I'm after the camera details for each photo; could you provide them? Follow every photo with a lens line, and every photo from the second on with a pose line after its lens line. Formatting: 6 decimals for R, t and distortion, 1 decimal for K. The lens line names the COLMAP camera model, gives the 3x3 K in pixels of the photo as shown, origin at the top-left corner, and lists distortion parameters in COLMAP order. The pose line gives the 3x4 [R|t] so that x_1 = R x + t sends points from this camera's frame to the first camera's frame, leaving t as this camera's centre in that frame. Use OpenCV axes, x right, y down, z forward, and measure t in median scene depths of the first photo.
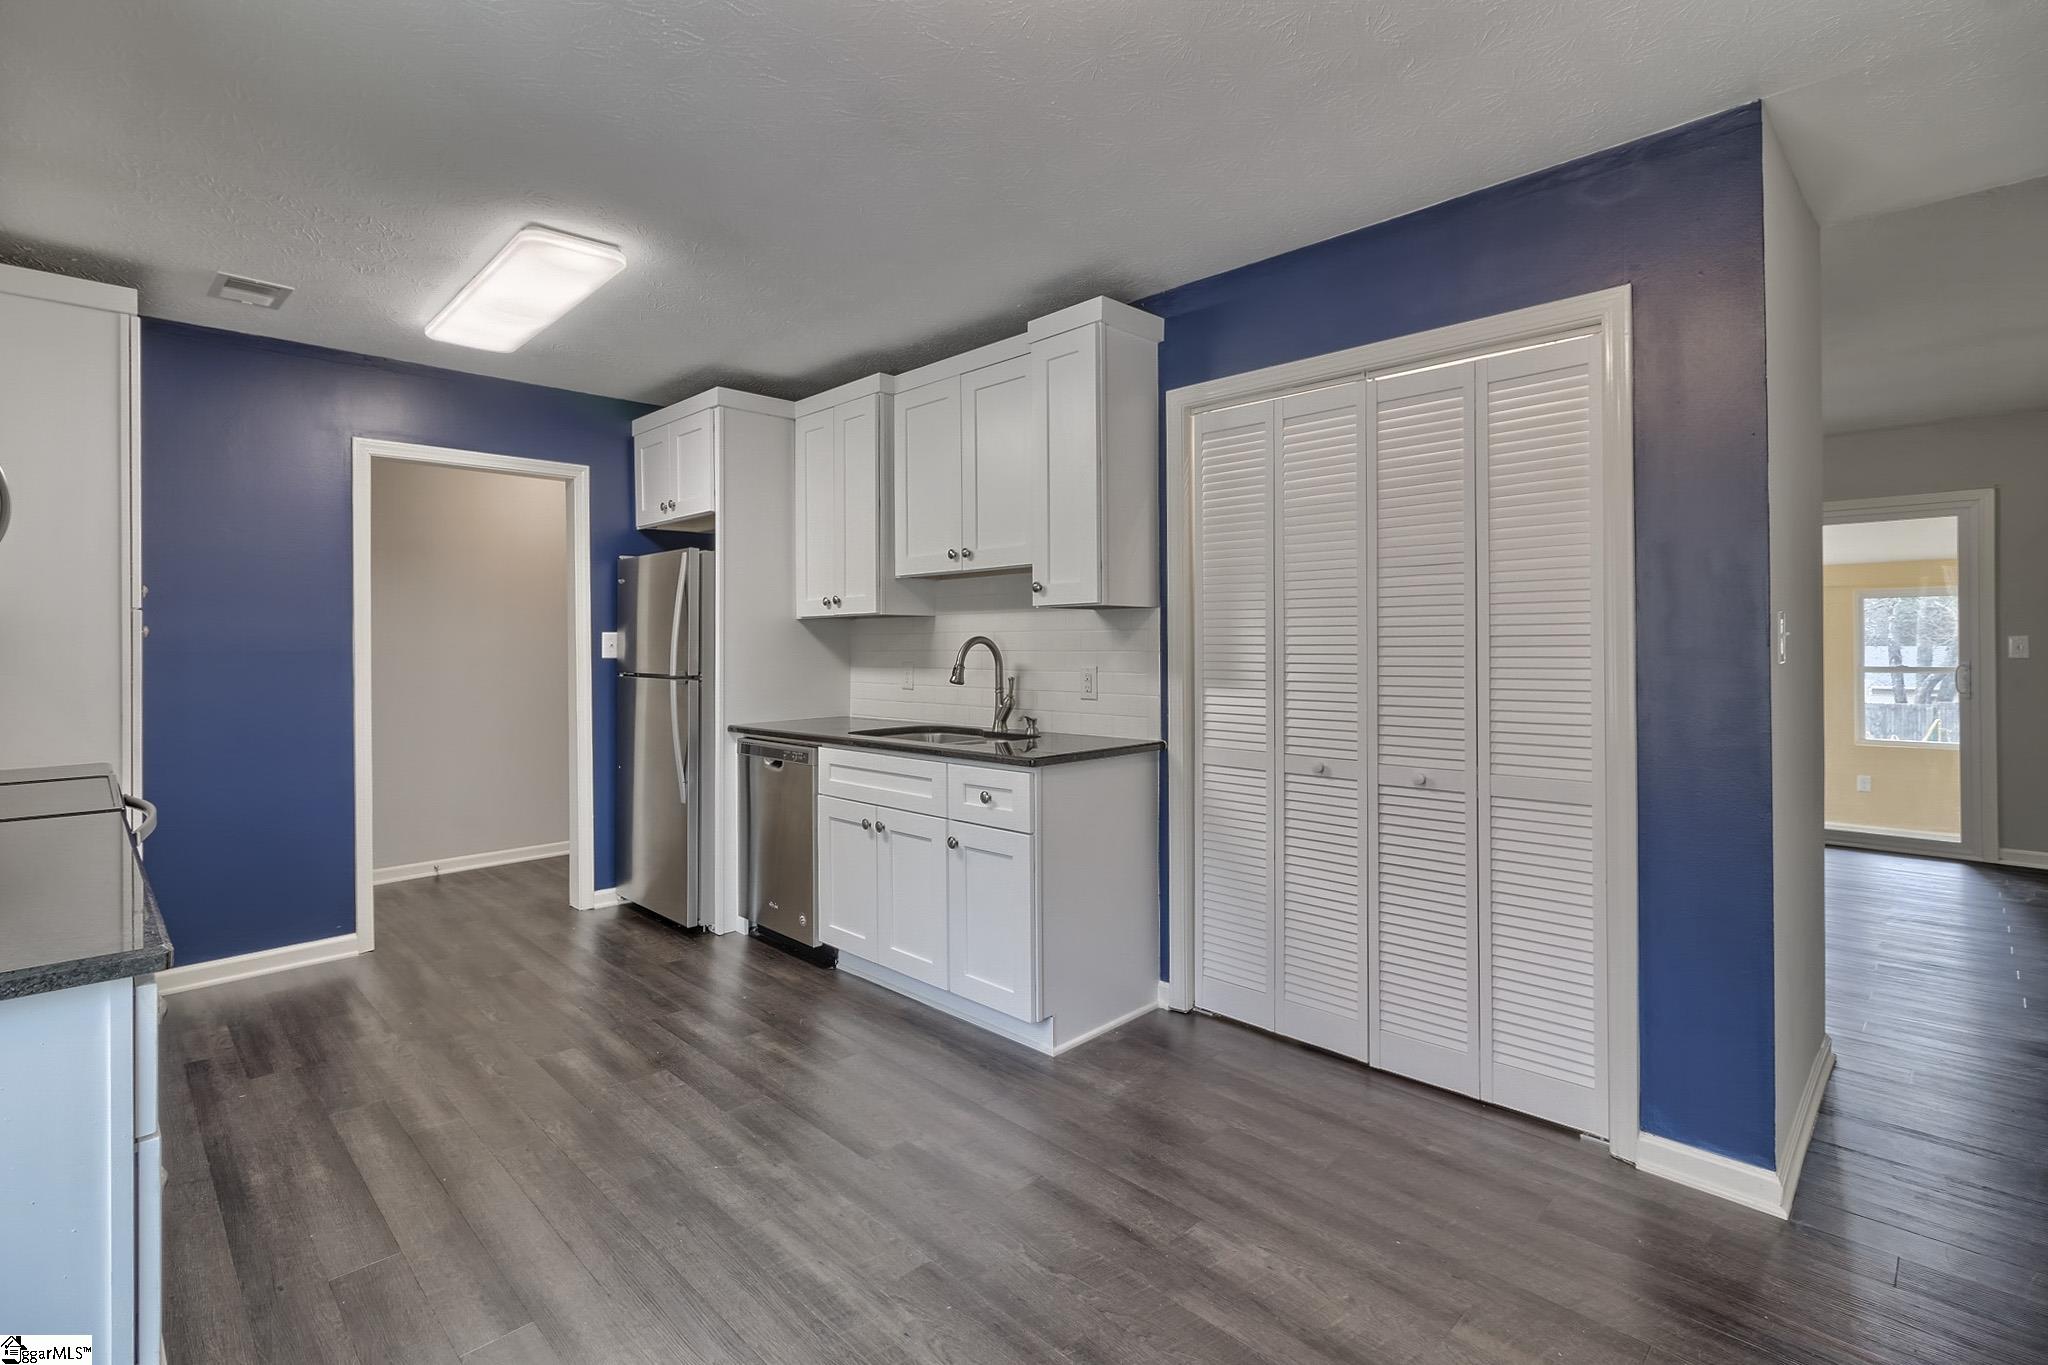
lens RADIAL K [[947.8, 0, 1008.5], [0, 947.8, 646.3], [0, 0, 1]] dist [0.000658, -0.000895]
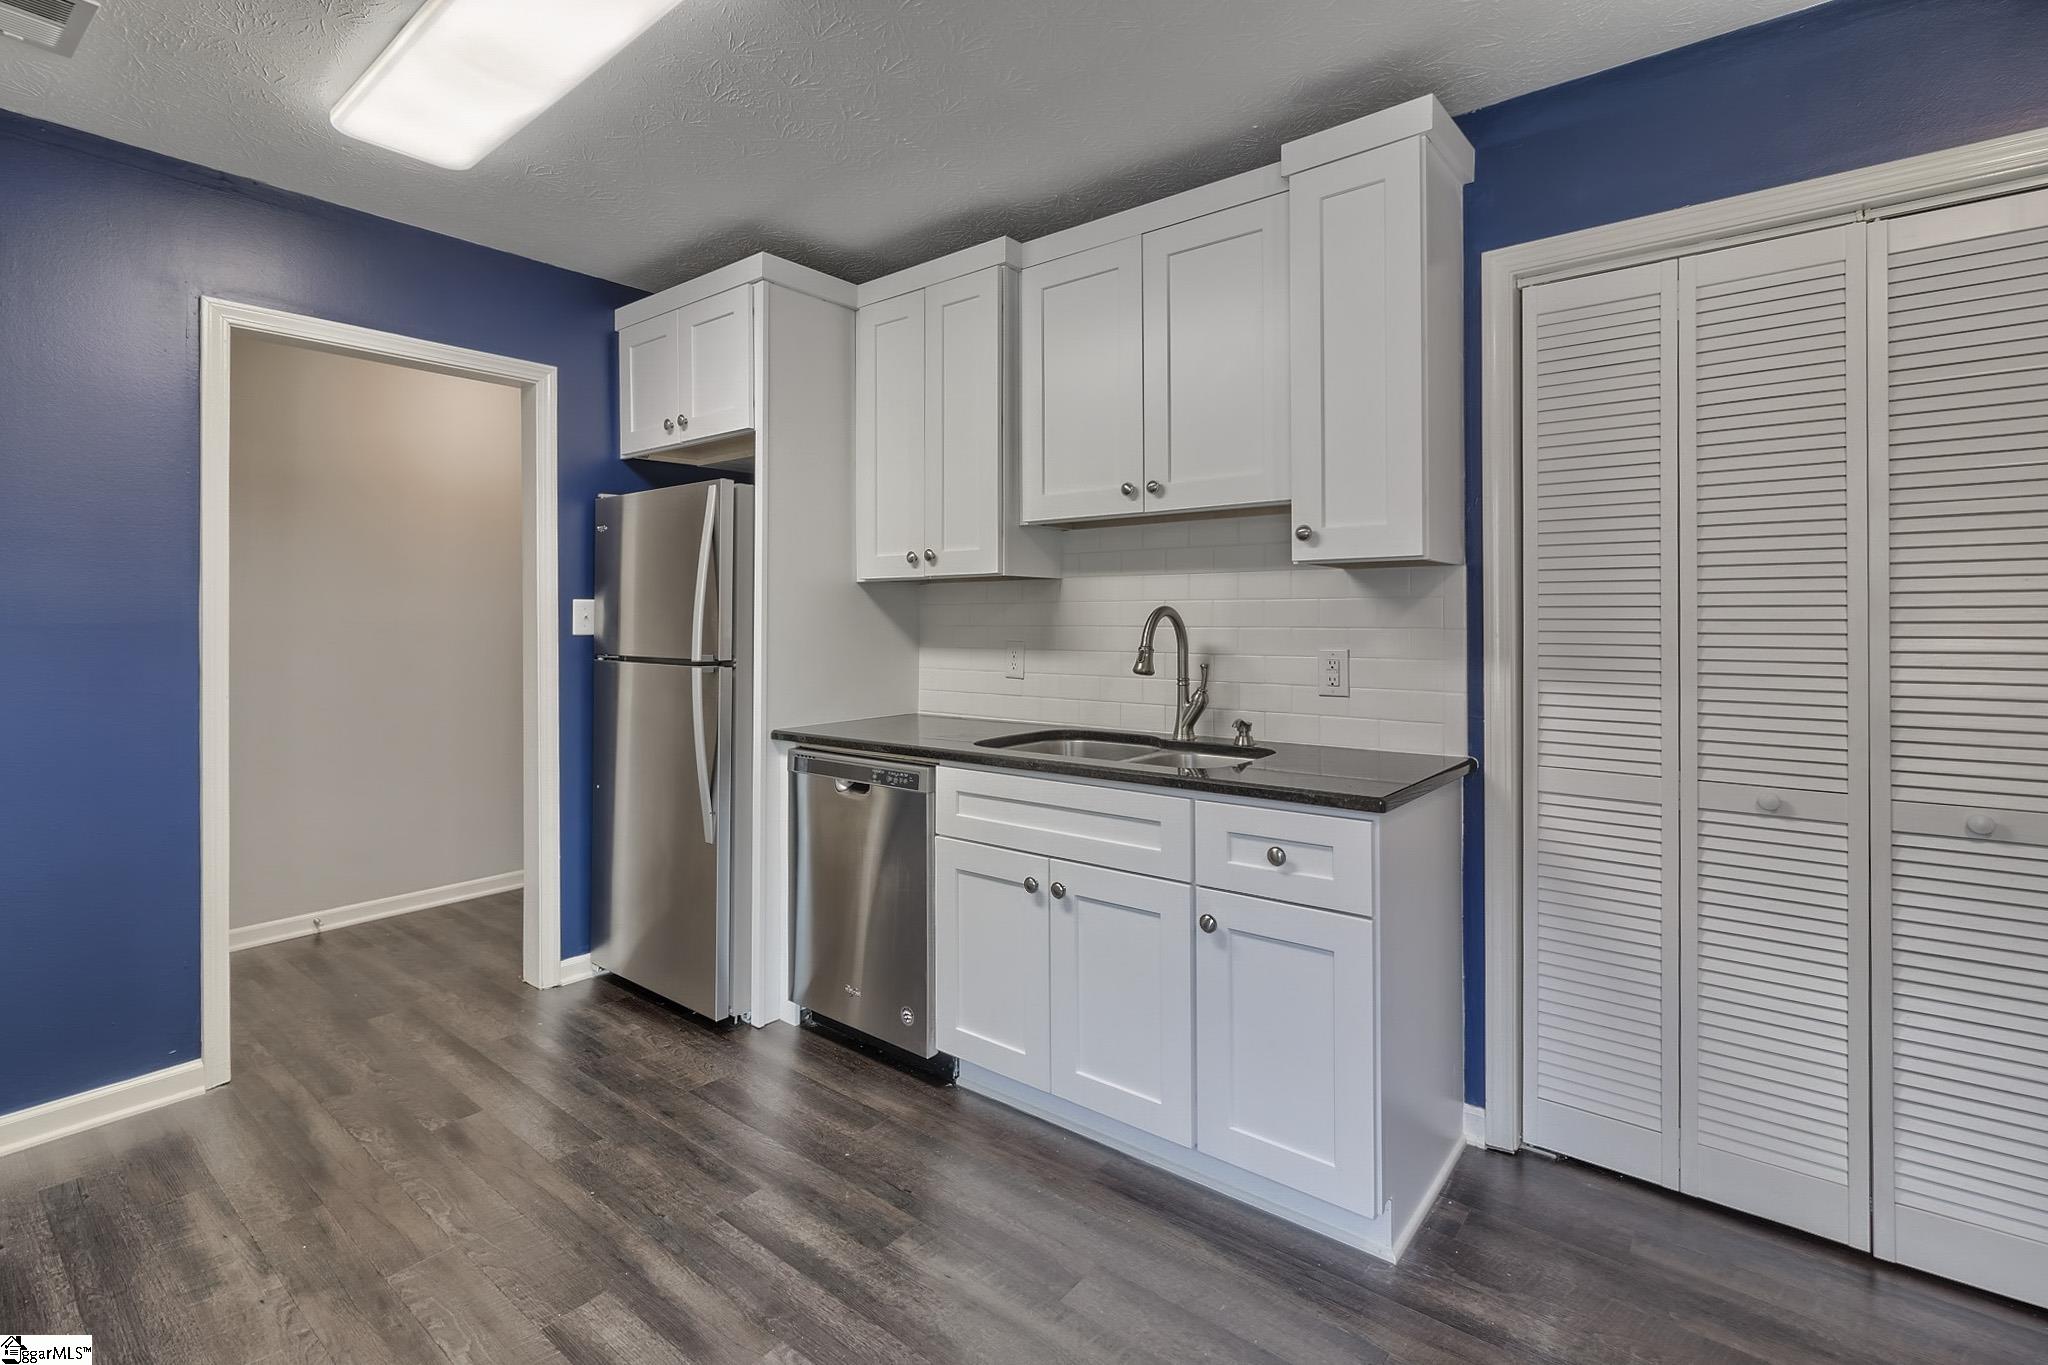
lens RADIAL K [[947.8, 0, 1007.5], [0, 947.8, 619.9], [0, 0, 1]] dist [0.000658, -0.000895]
pose [[0.994040, 0.004466, 0.108929, -0.232660], [-0.004122, 0.999986, -0.003386, 0.002486], [-0.108942, 0.002917, 0.994044, 0.323293]]
